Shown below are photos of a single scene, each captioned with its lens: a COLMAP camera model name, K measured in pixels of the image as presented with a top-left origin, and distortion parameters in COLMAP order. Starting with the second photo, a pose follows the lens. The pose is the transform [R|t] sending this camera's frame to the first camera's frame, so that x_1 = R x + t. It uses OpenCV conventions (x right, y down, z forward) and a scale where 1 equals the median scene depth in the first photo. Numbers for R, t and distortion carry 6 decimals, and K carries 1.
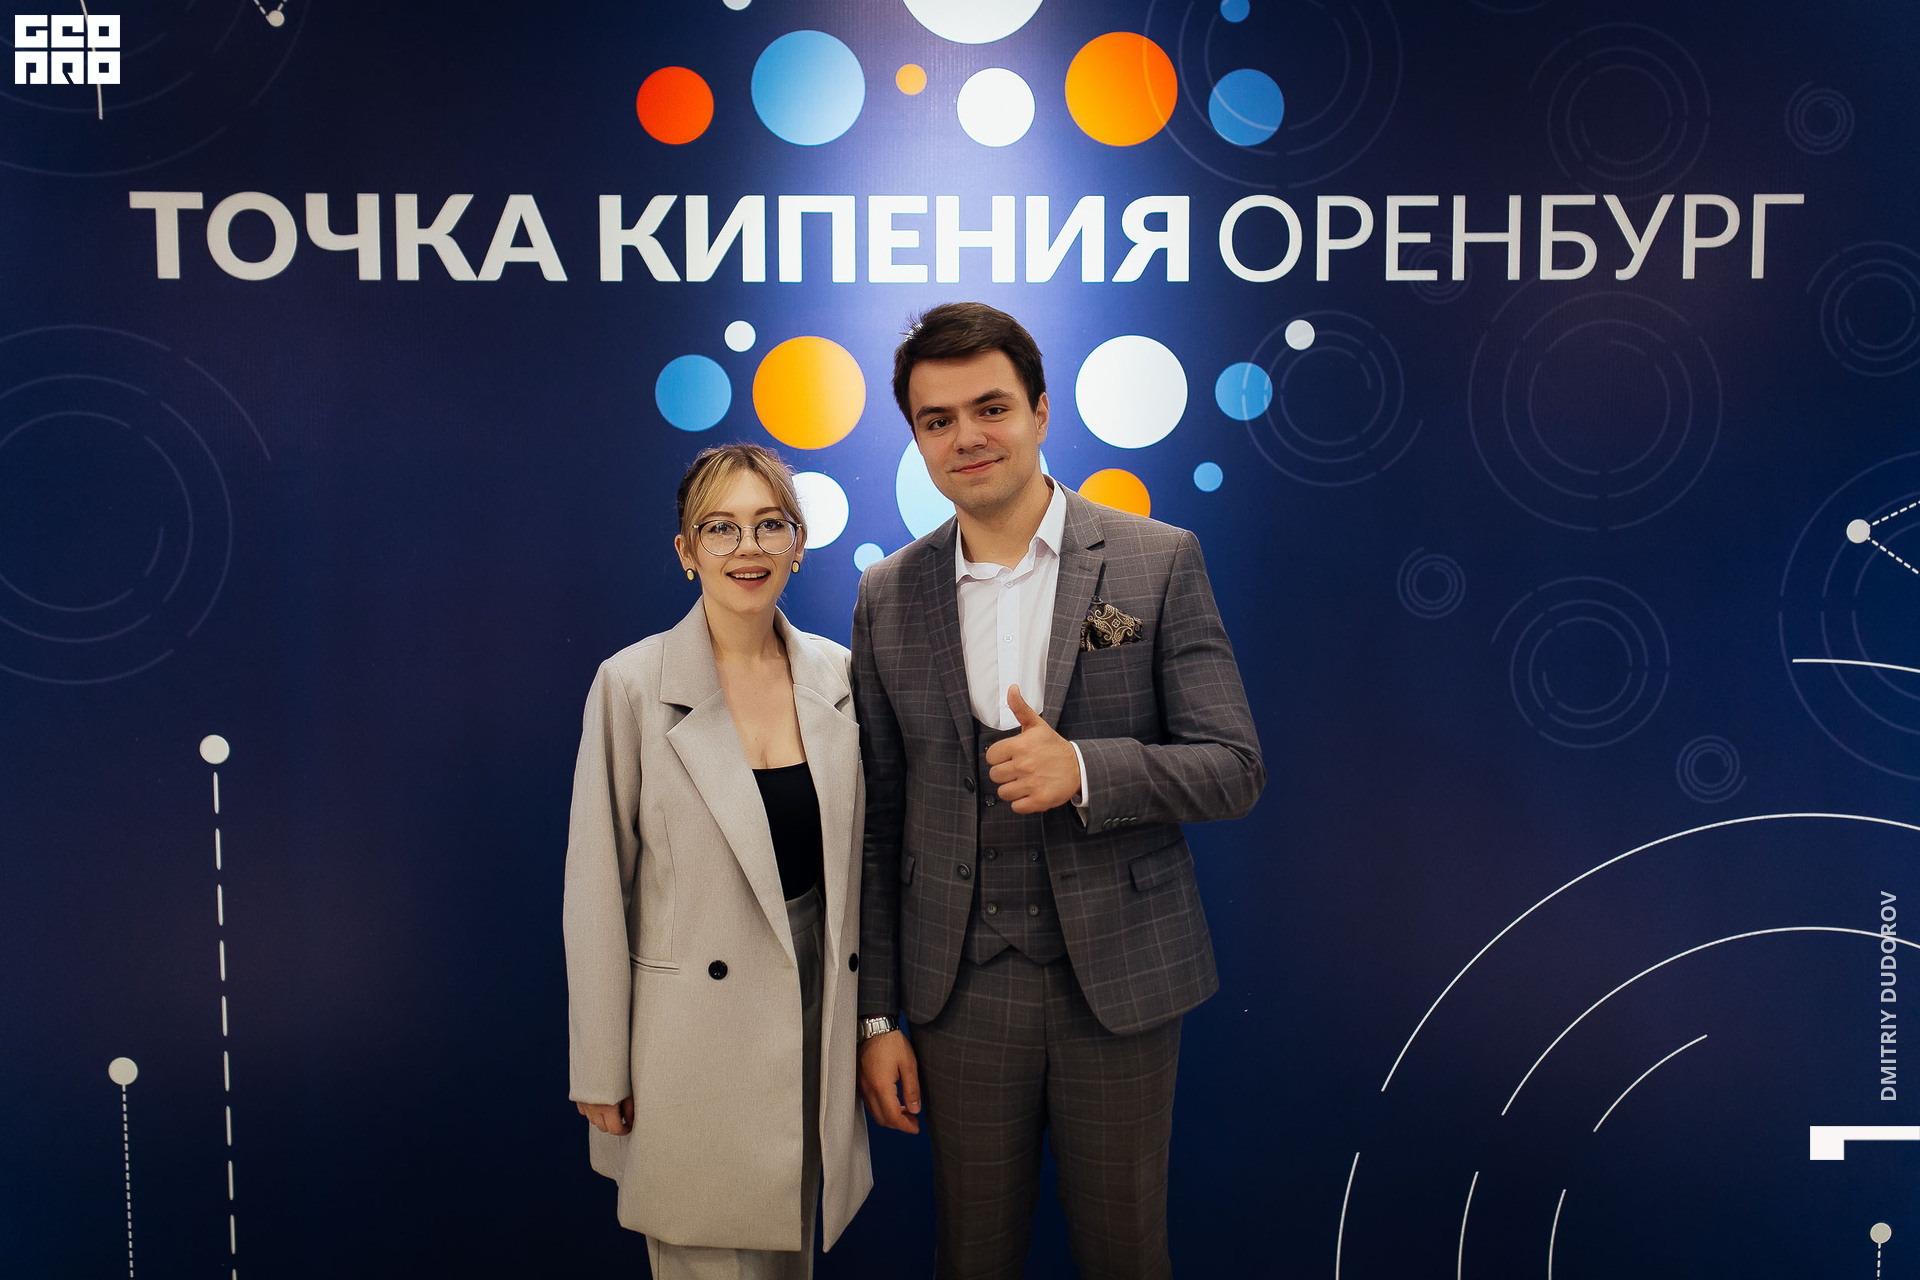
lens RADIAL K [[1820.0, 0, 965.8], [0, 1820.0, 632.8], [0, 0, 1]] dist [0.000625, 0.000000]
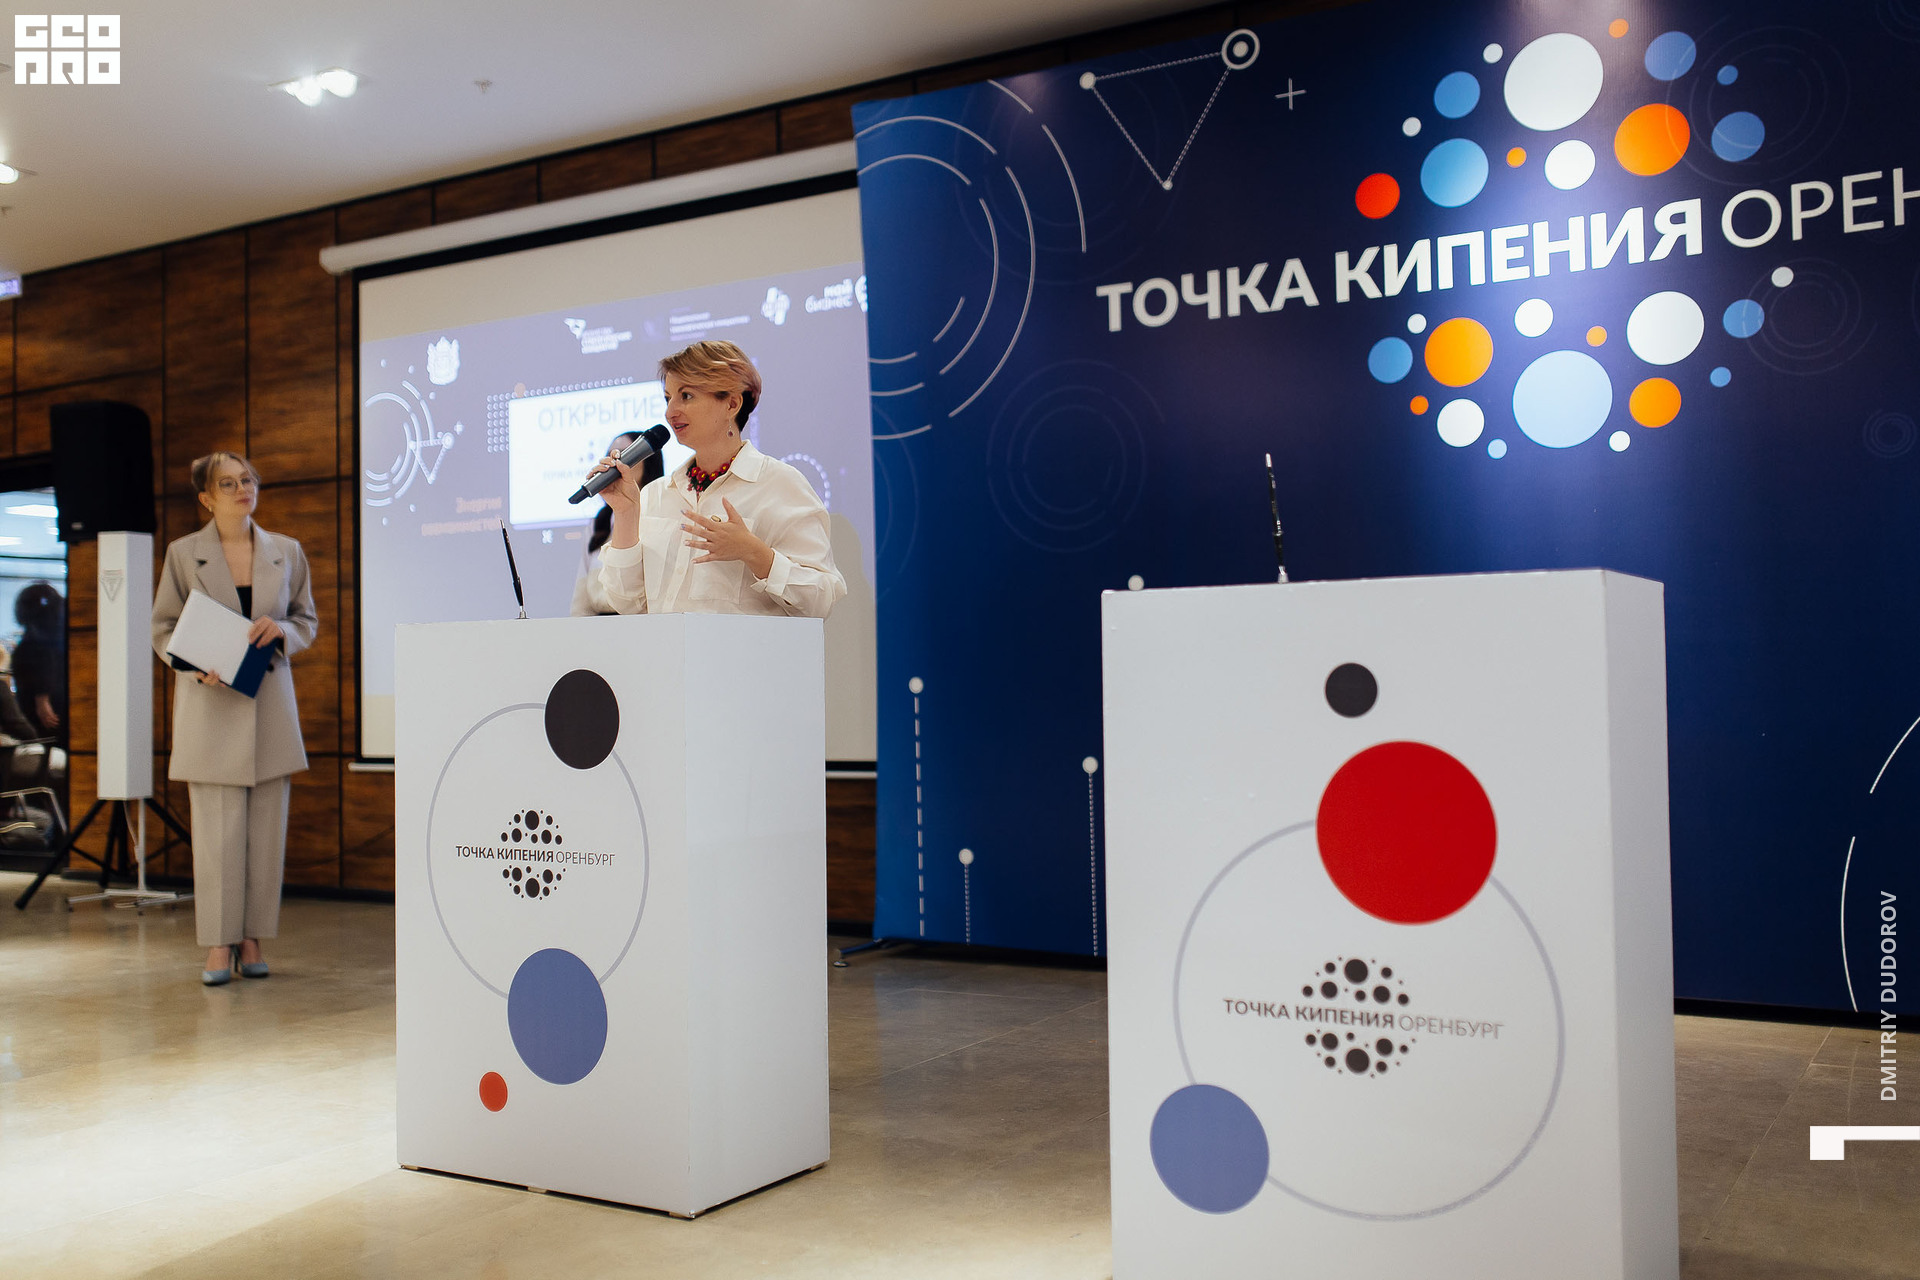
lens RADIAL K [[1820.0, 0, 960.8], [0, 1820.0, 631.8], [0, 0, 1]] dist [0.000625, 0.000000]
pose [[0.837009, -0.032907, -0.546199, 0.430851], [-0.020081, 0.995670, -0.090759, 0.280412], [0.546821, 0.086935, 0.832724, -0.602144]]
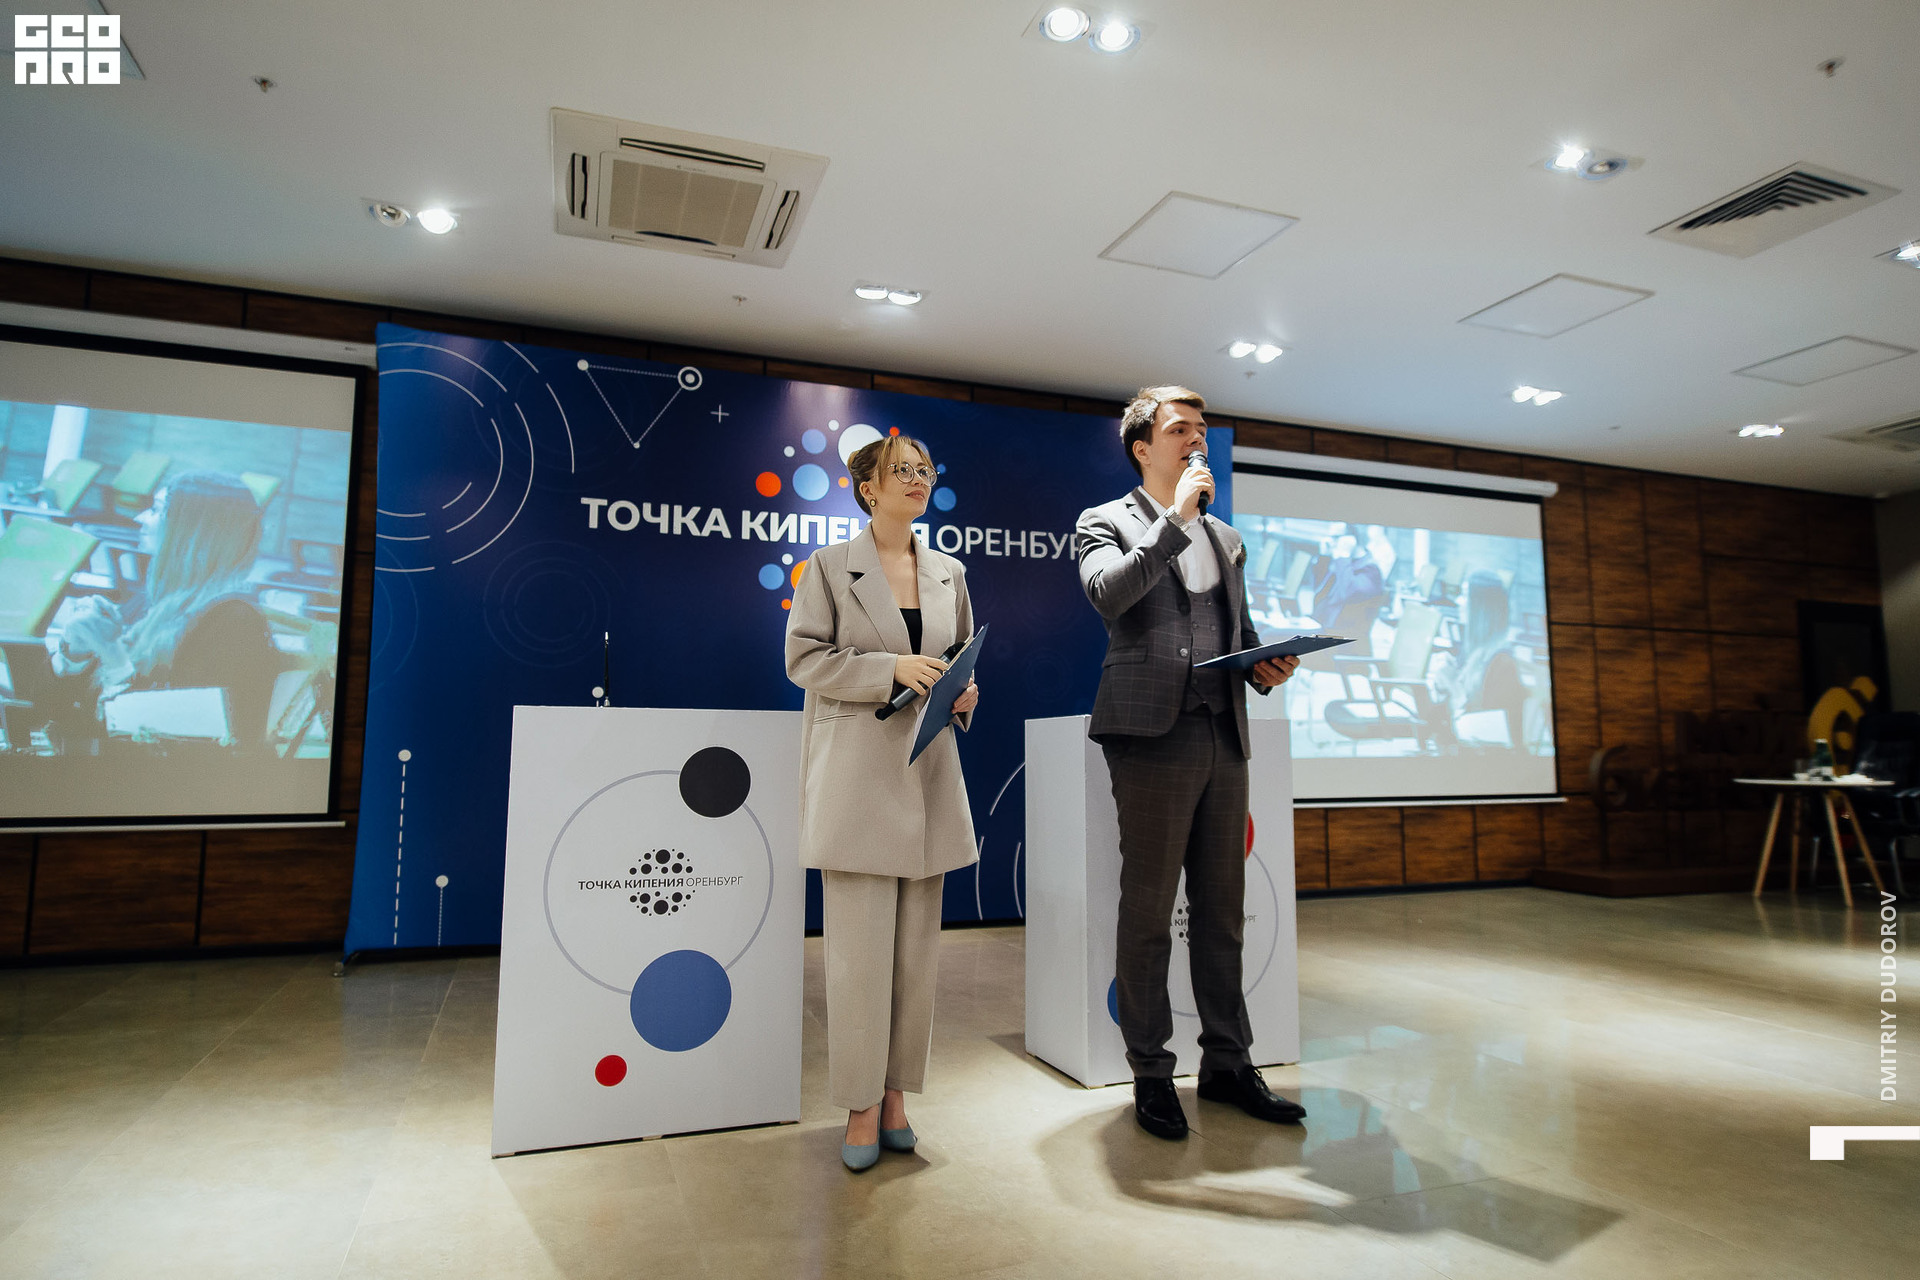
lens RADIAL K [[1093.7, 0, 963.0], [0, 1093.7, 633.6], [0, 0, 1]] dist [0.005249, -0.002376]
pose [[0.945917, 0.035696, 0.322437, -0.429520], [0.021883, 0.984643, -0.173202, 0.279735], [-0.323668, 0.170891, 0.930610, -0.764591]]
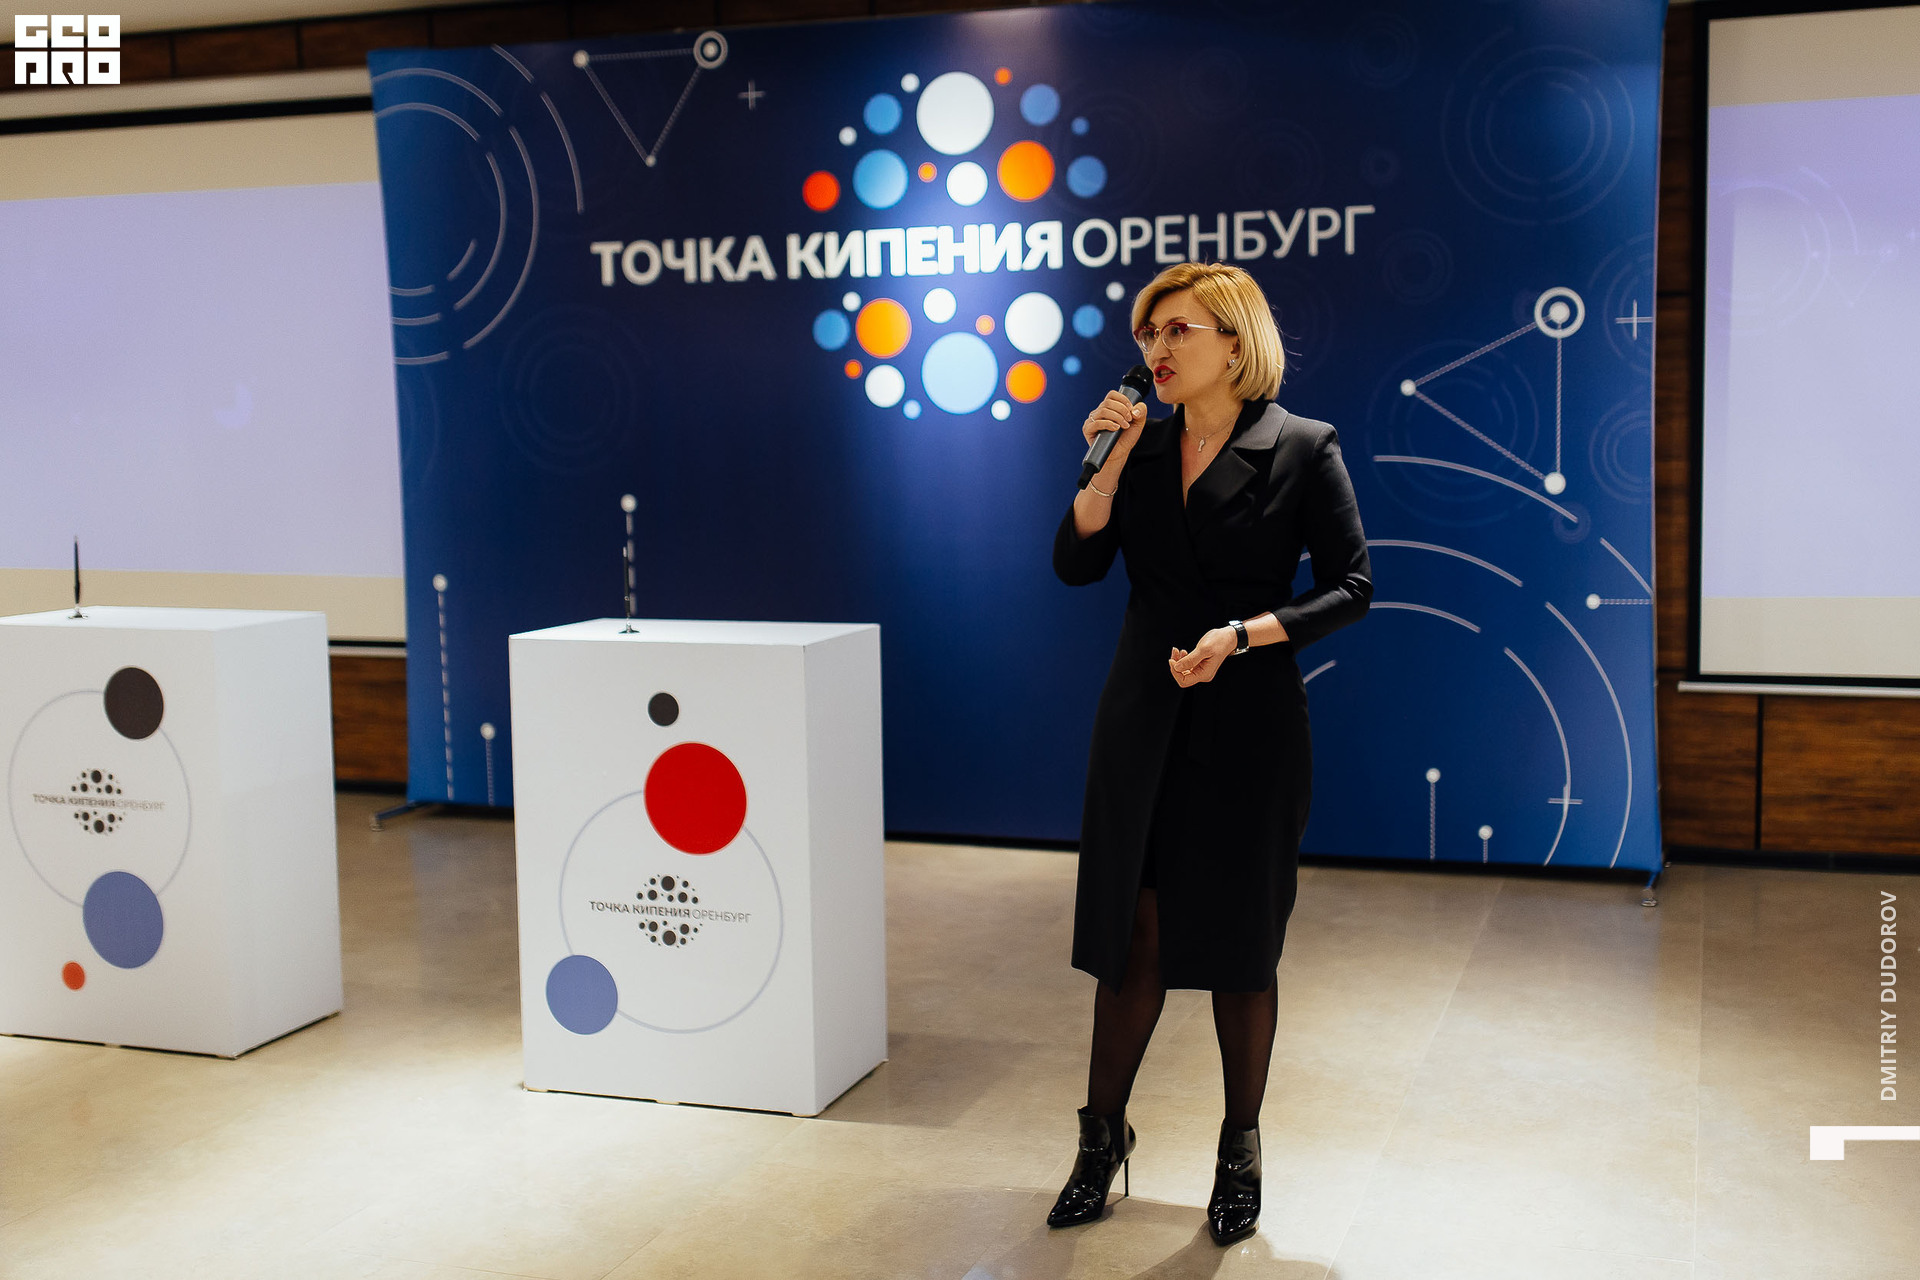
lens RADIAL K [[2029.3, 0, 1077.0], [0, 2029.3, 608.8], [0, 0, 1]] dist [-0.000677, 0.000000]
pose [[0.942950, 0.018666, -0.332411, 0.880646], [-0.009617, 0.999538, 0.028849, 0.114268], [0.332796, -0.024007, 0.942693, -1.077290]]
